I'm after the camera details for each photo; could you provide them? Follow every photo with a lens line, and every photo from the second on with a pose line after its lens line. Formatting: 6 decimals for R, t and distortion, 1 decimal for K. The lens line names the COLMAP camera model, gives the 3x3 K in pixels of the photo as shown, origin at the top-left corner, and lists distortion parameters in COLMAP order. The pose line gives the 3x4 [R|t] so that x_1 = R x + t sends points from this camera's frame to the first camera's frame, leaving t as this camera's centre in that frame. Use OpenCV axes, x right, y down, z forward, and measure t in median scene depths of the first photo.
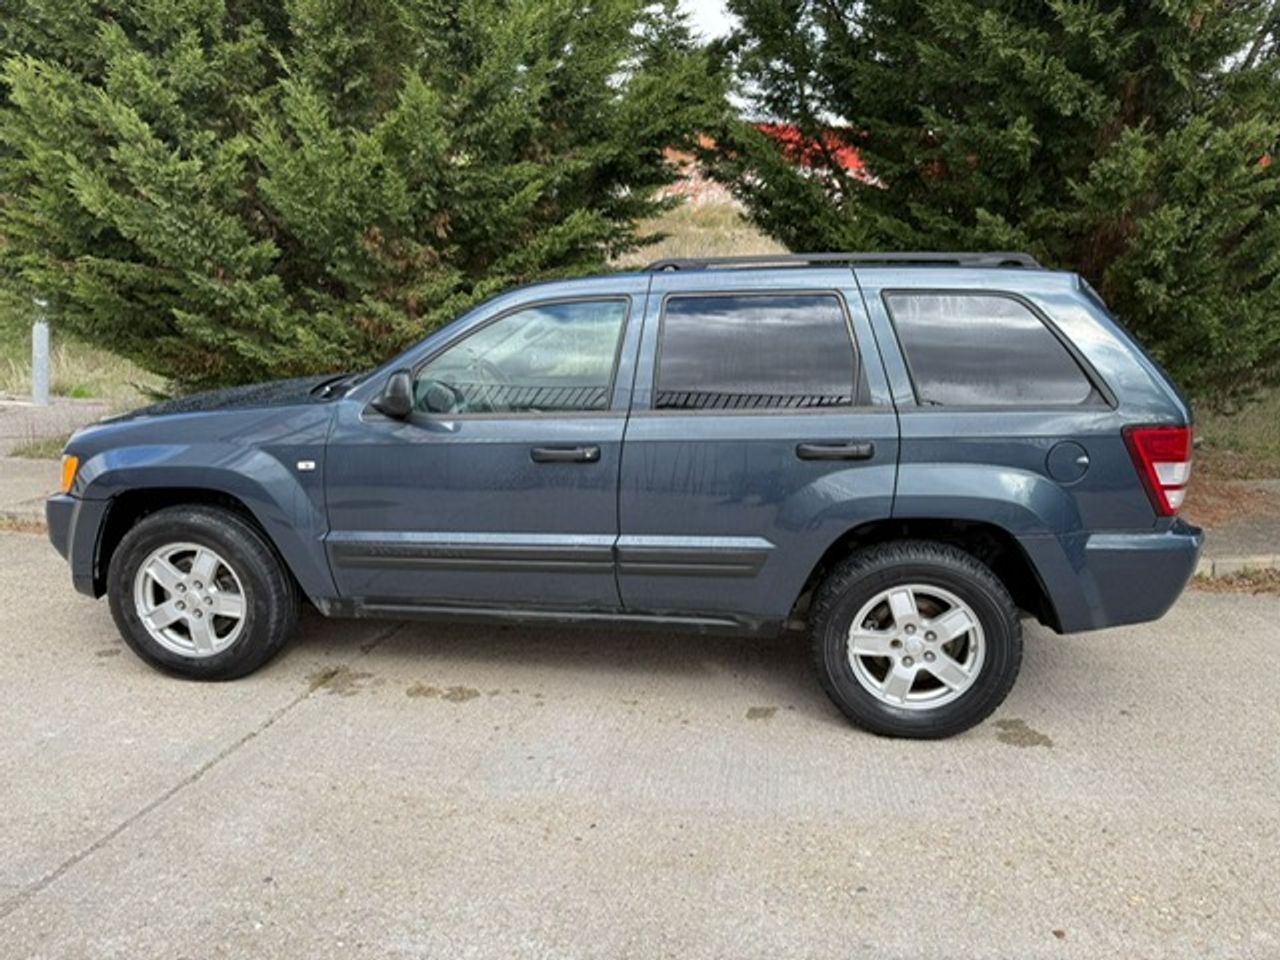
lens RADIAL K [[909.4, 0, 634.2], [0, 909.4, 482.9], [0, 0, 1]] dist [0.025638, -0.034864]
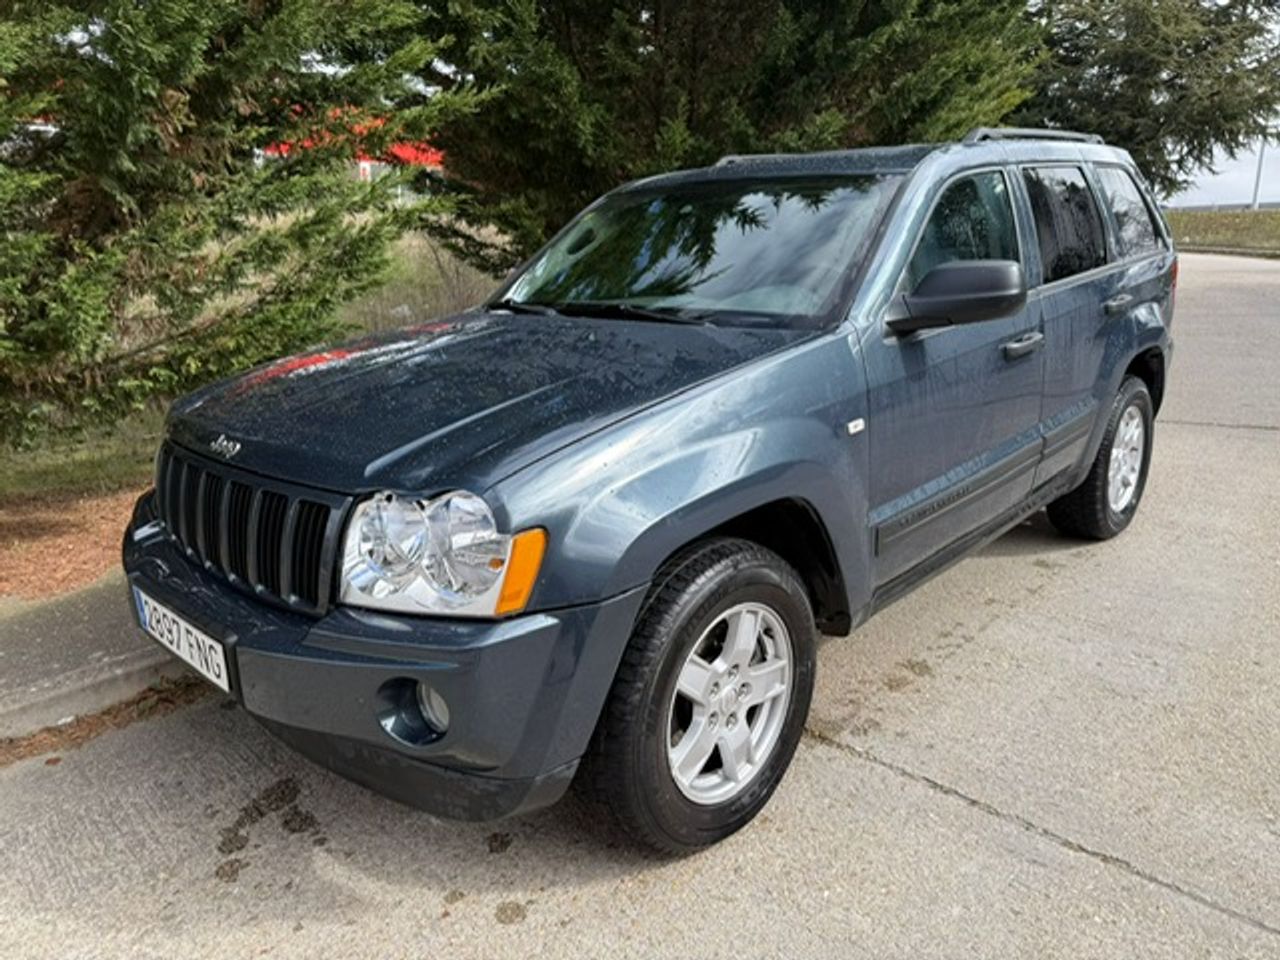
lens RADIAL K [[909.4, 0, 642.9], [0, 909.4, 478.8], [0, 0, 1]] dist [0.025638, -0.034864]
pose [[0.587313, -0.254380, 0.768345, -1.022802], [0.213851, 0.964360, 0.155811, -0.124996], [-0.780597, 0.072801, 0.620781, 0.734914]]
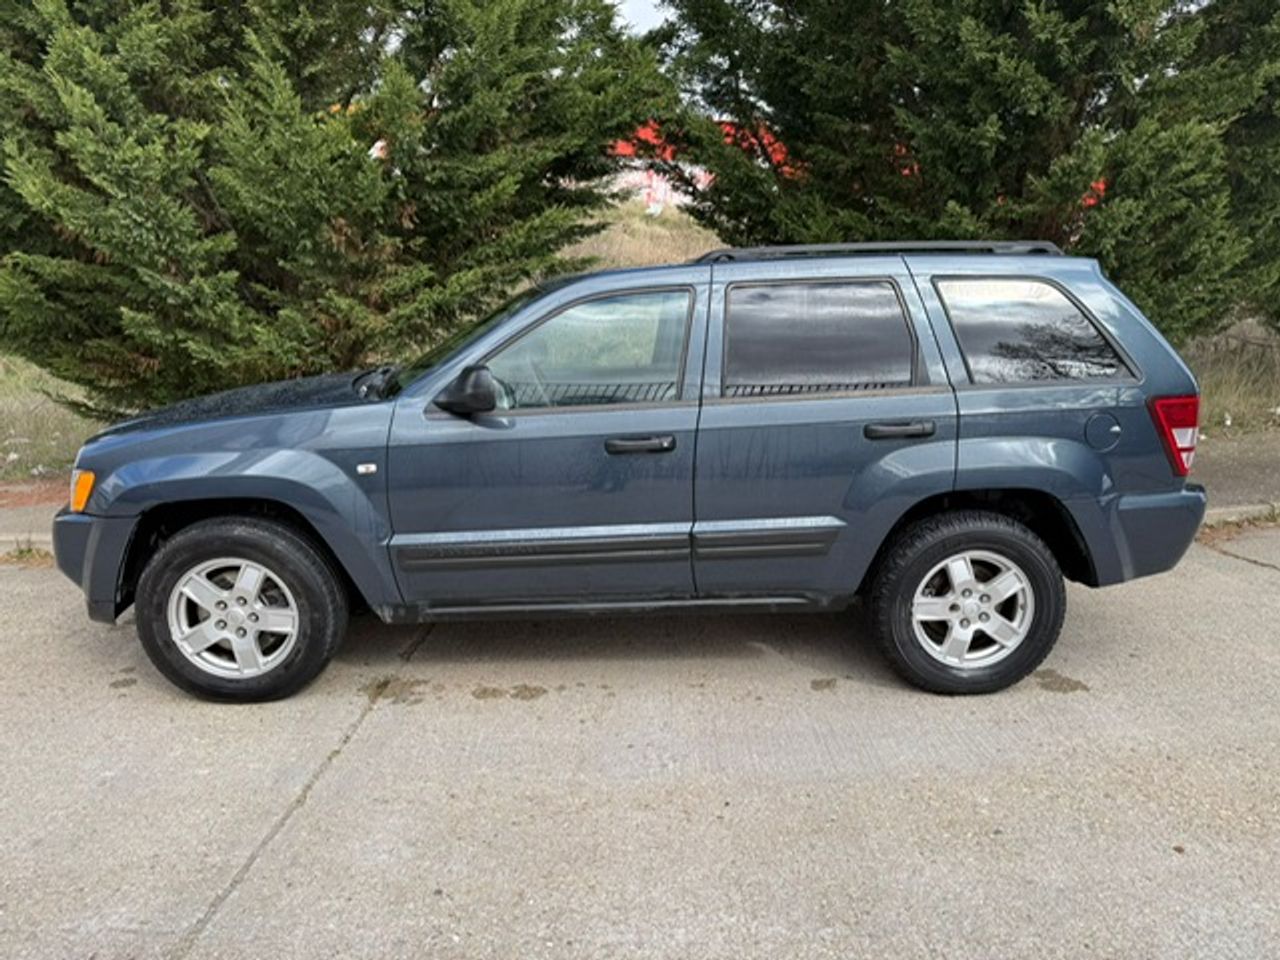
lens RADIAL K [[909.4, 0, 649.4], [0, 909.4, 483.4], [0, 0, 1]] dist [0.025638, -0.034864]
pose [[0.984200, -0.050360, 0.169745, -0.238945], [0.048862, 0.998721, 0.012995, -0.001116], [-0.170182, -0.004496, 0.985402, 0.005419]]
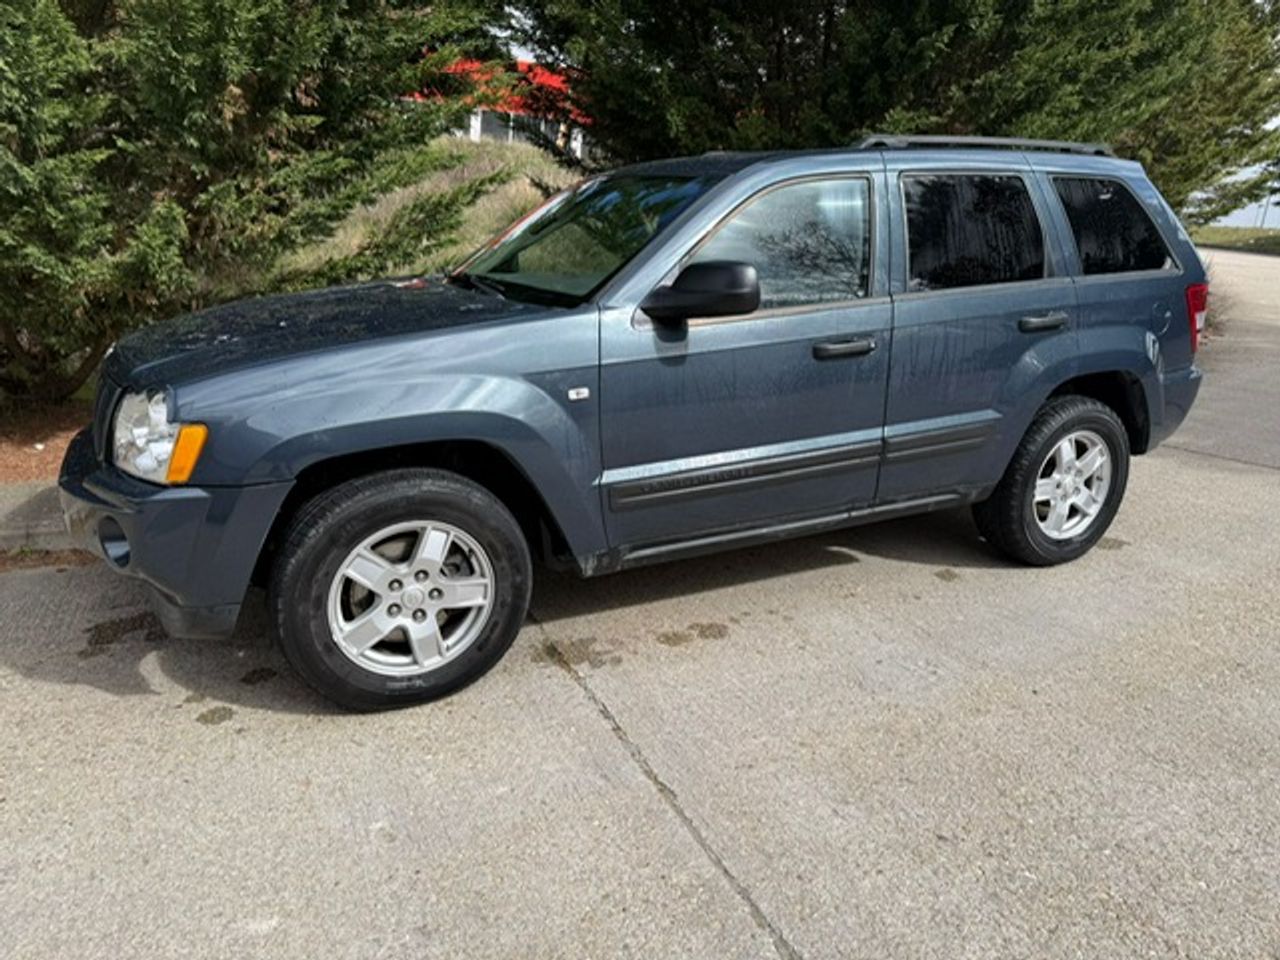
lens RADIAL K [[909.4, 0, 644.8], [0, 909.4, 481.7], [0, 0, 1]] dist [0.025638, -0.034864]
pose [[0.818570, -0.165850, 0.549943, -0.786867], [0.115653, 0.985390, 0.125024, -0.036180], [-0.562644, -0.038738, 0.825791, 0.330576]]
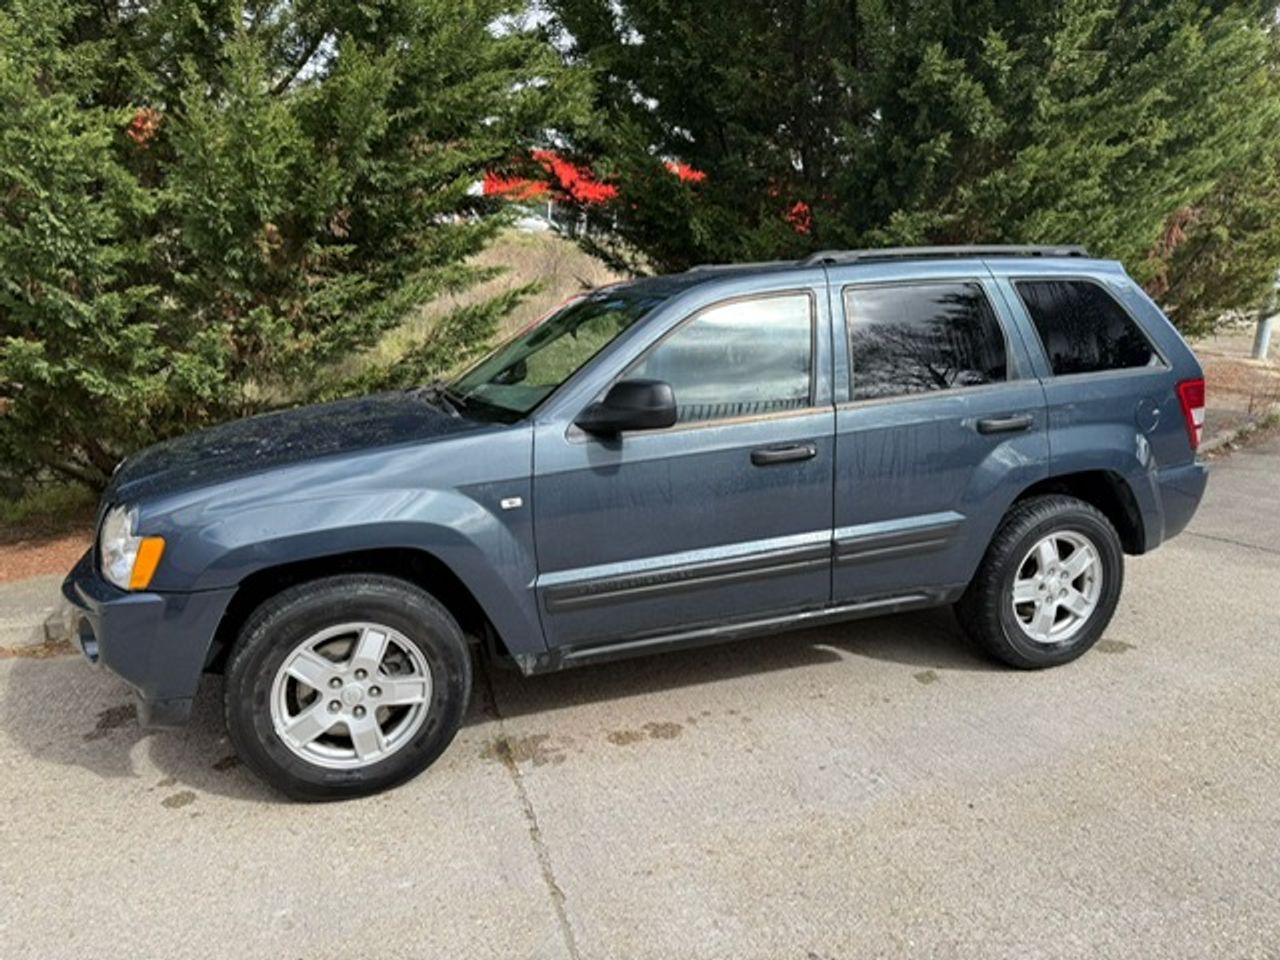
lens RADIAL K [[909.4, 0, 640.9], [0, 909.4, 480.0], [0, 0, 1]] dist [0.025638, -0.034864]
pose [[0.881554, -0.122107, 0.456019, -0.659551], [0.125909, 0.991794, 0.022169, -0.045259], [-0.454984, 0.037874, 0.889694, 0.203948]]
